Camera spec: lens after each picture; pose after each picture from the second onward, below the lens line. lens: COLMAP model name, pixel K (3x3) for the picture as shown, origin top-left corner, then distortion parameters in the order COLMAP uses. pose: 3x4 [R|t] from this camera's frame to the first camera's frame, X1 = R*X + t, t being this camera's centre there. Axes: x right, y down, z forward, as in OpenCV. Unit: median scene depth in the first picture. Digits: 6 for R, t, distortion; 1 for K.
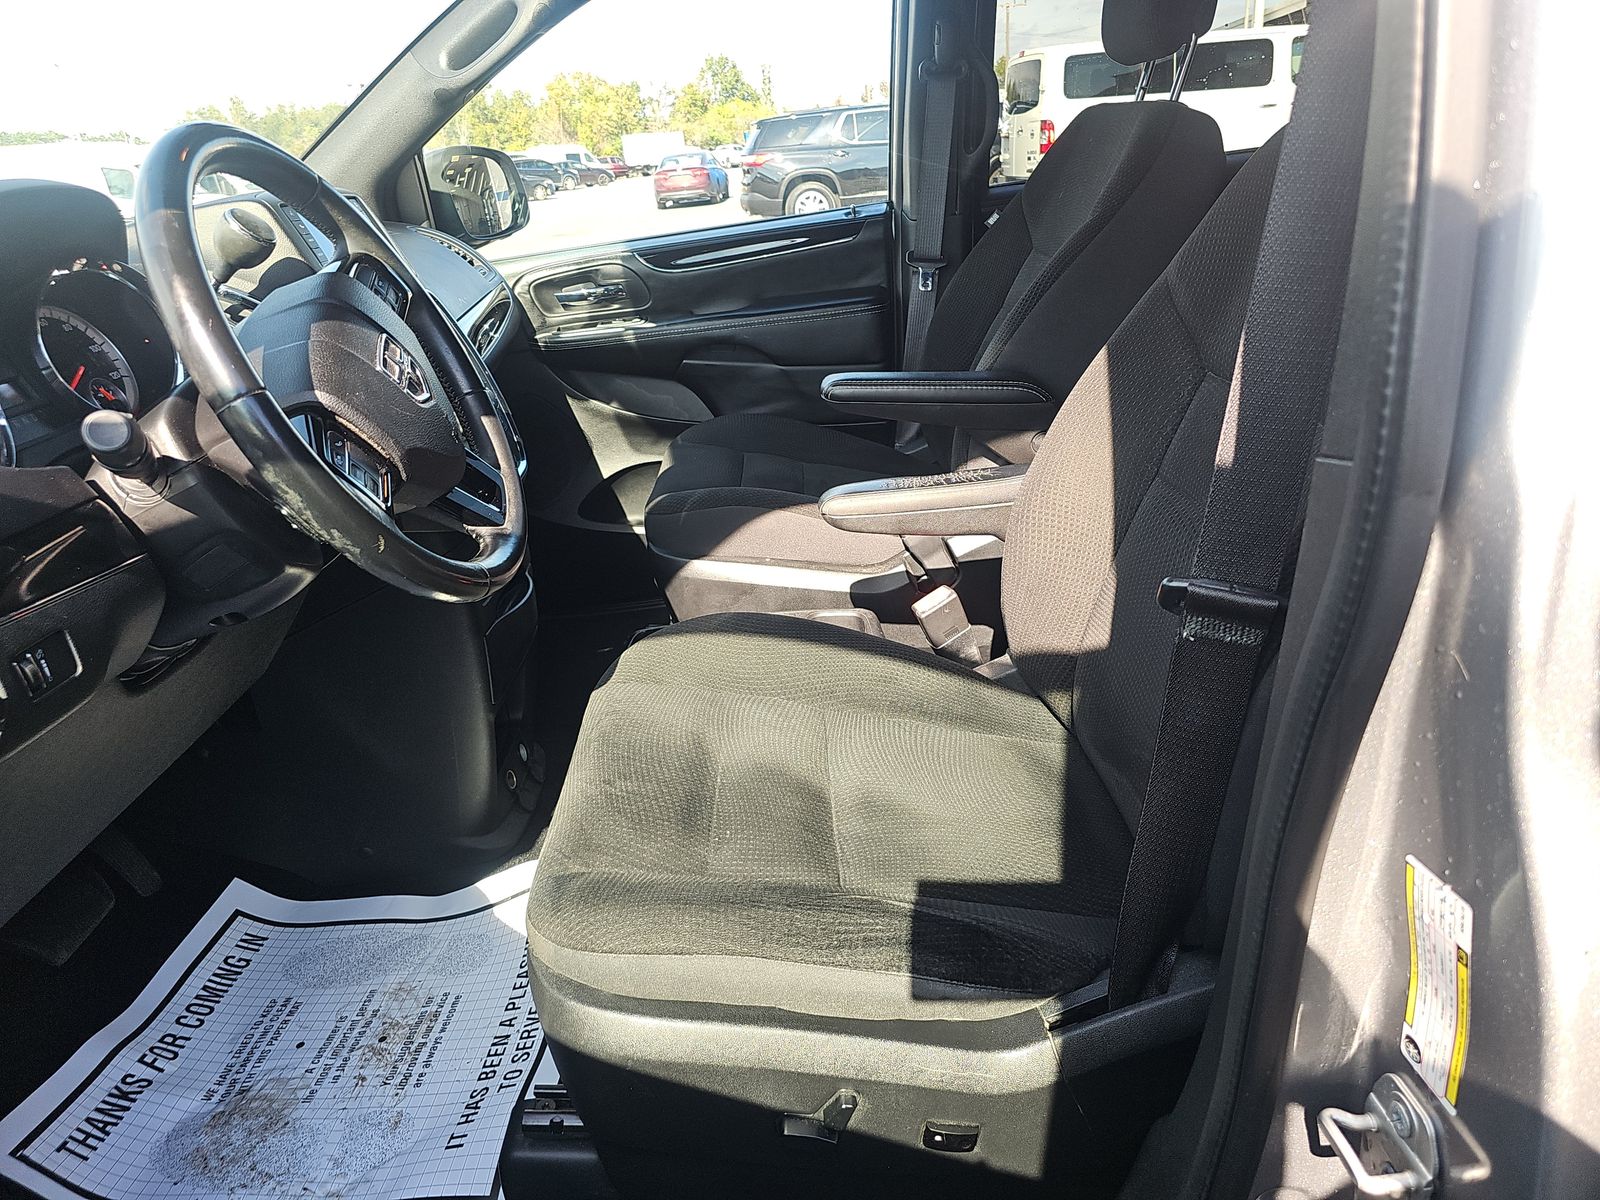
lens RADIAL K [[1091.1, 0, 798.0], [0, 1091.1, 596.1], [0, 0, 1]] dist [0.055195, -0.046375]
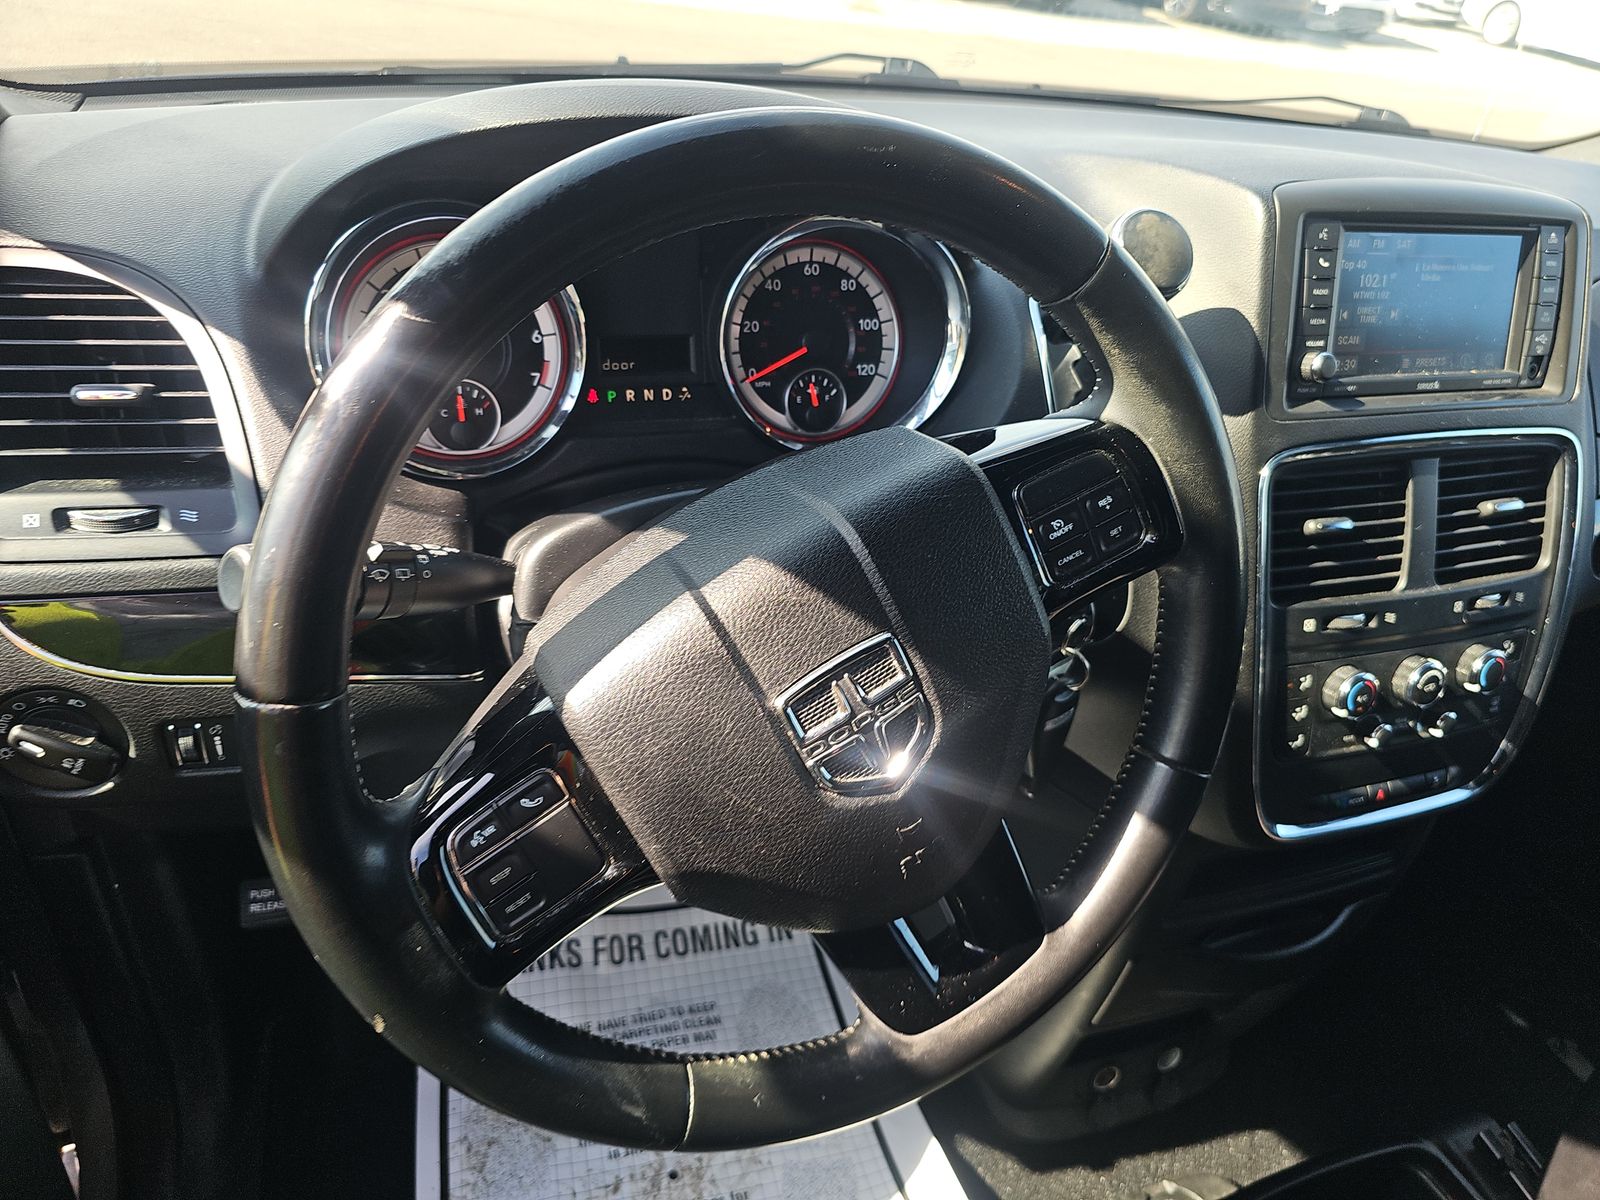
lens RADIAL K [[1091.1, 0, 792.9], [0, 1091.1, 575.9], [0, 0, 1]] dist [0.055195, -0.046375]
pose [[0.311025, 0.627905, -0.713442, -0.025118], [-0.496088, 0.747553, 0.441656, -0.189306], [0.810654, 0.216564, 0.544004, 0.301232]]
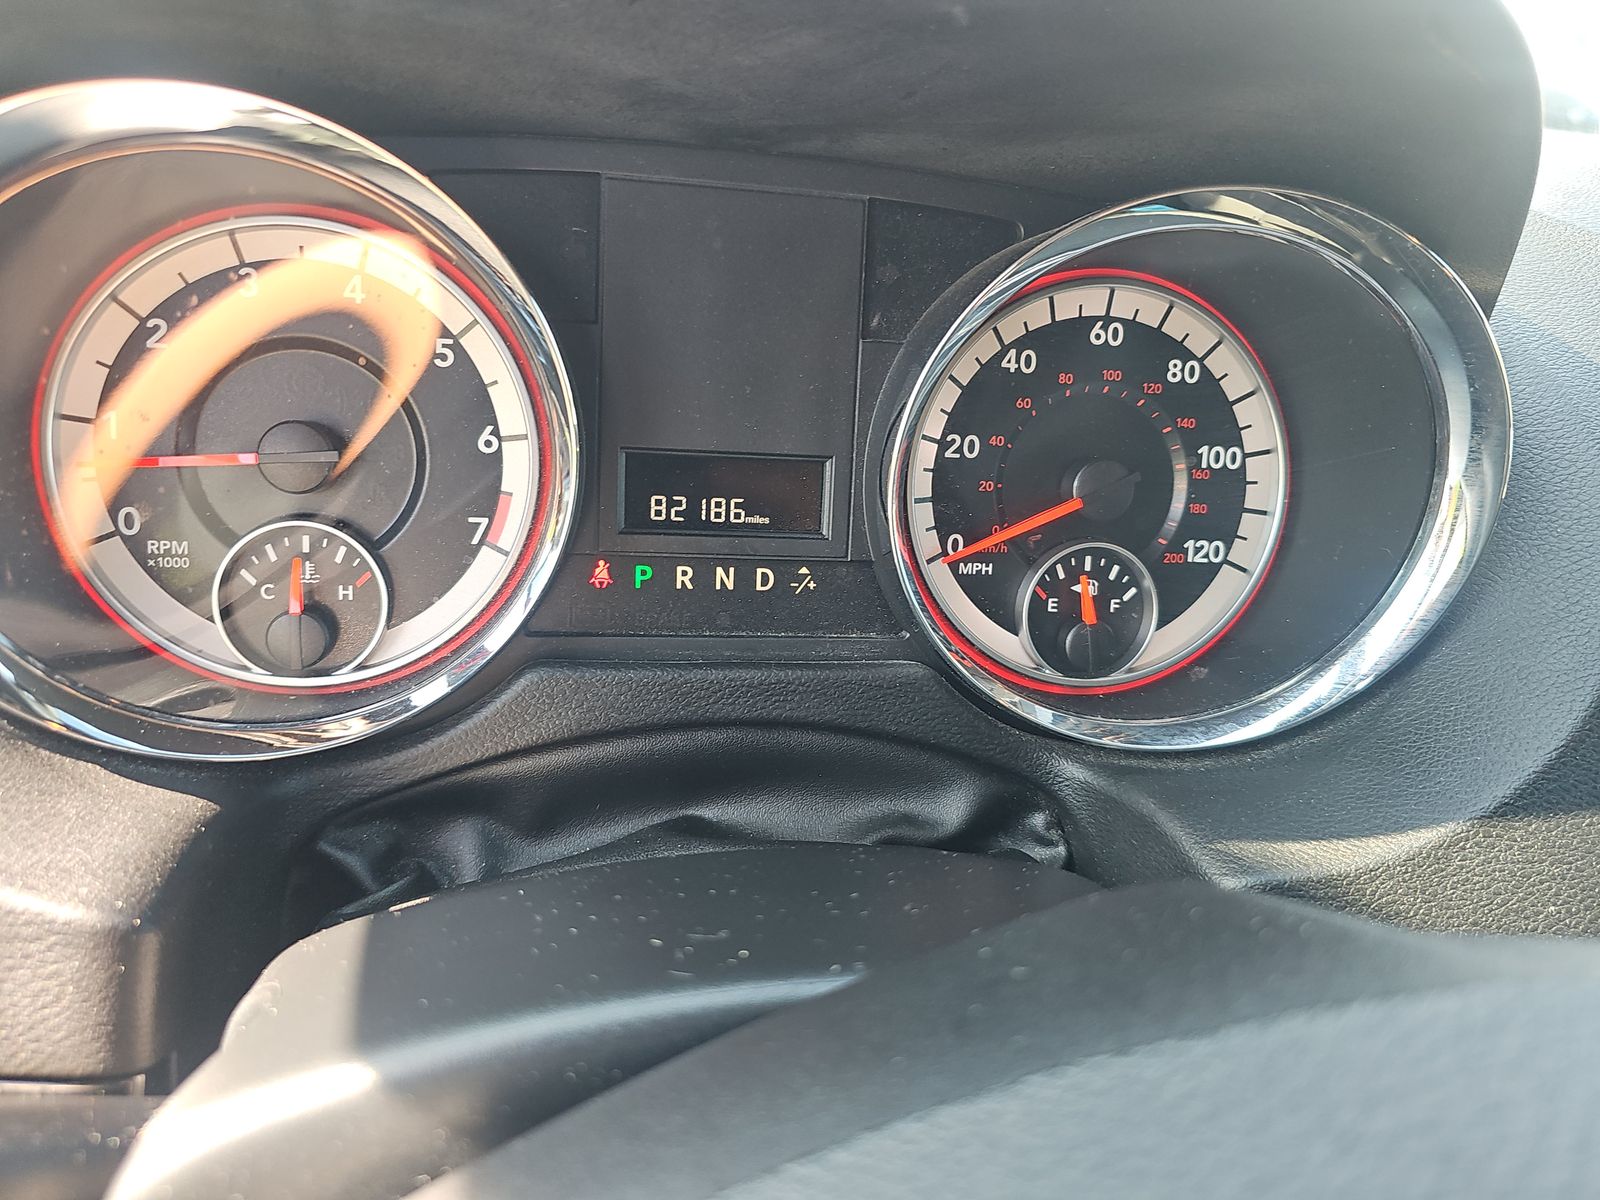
lens RADIAL K [[1091.1, 0, 794.0], [0, 1091.1, 604.1], [0, 0, 1]] dist [0.055195, -0.046375]
pose [[0.107473, 0.588232, -0.801519, -0.176121], [-0.481113, 0.736278, 0.475841, -0.139604], [0.870046, 0.334481, 0.362136, 0.384299]]
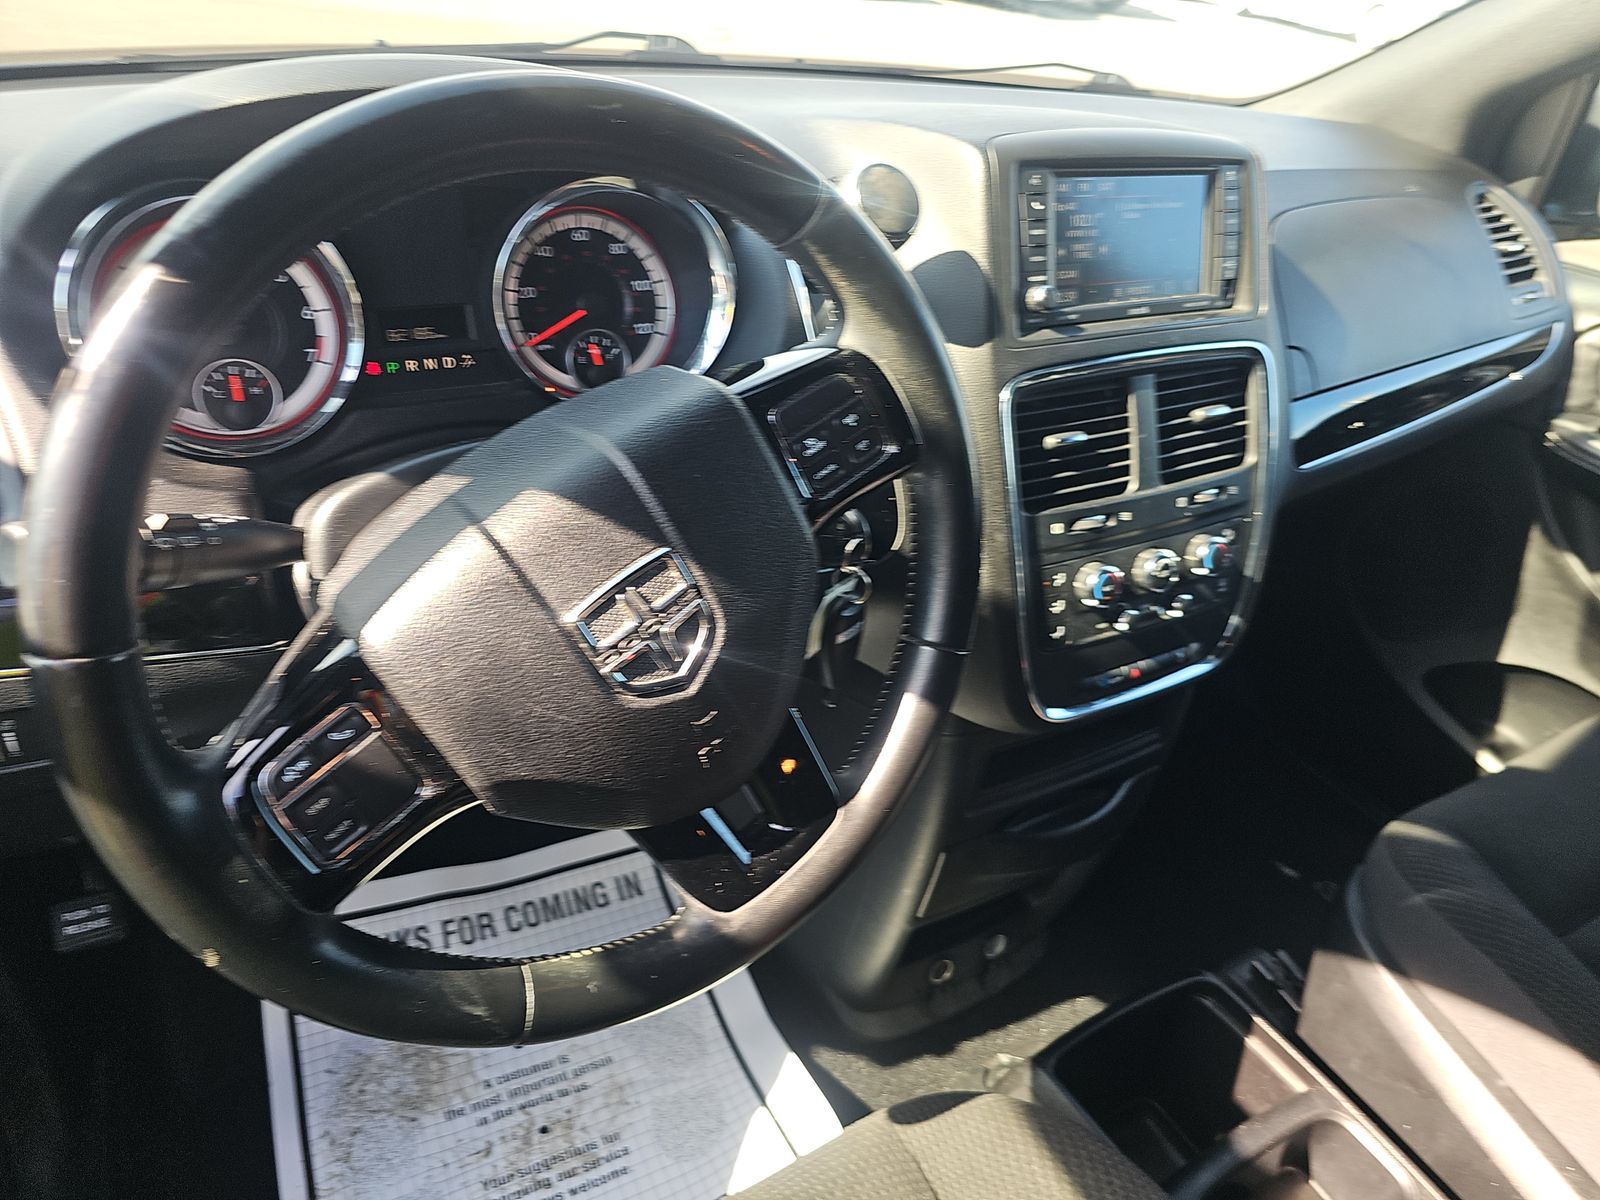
lens RADIAL K [[1091.1, 0, 801.2], [0, 1091.1, 576.5], [0, 0, 1]] dist [0.055195, -0.046375]
pose [[0.478766, 0.597018, -0.643702, 0.004080], [-0.481747, 0.791601, 0.375882, -0.193999], [0.733964, 0.130142, 0.666603, 0.299441]]
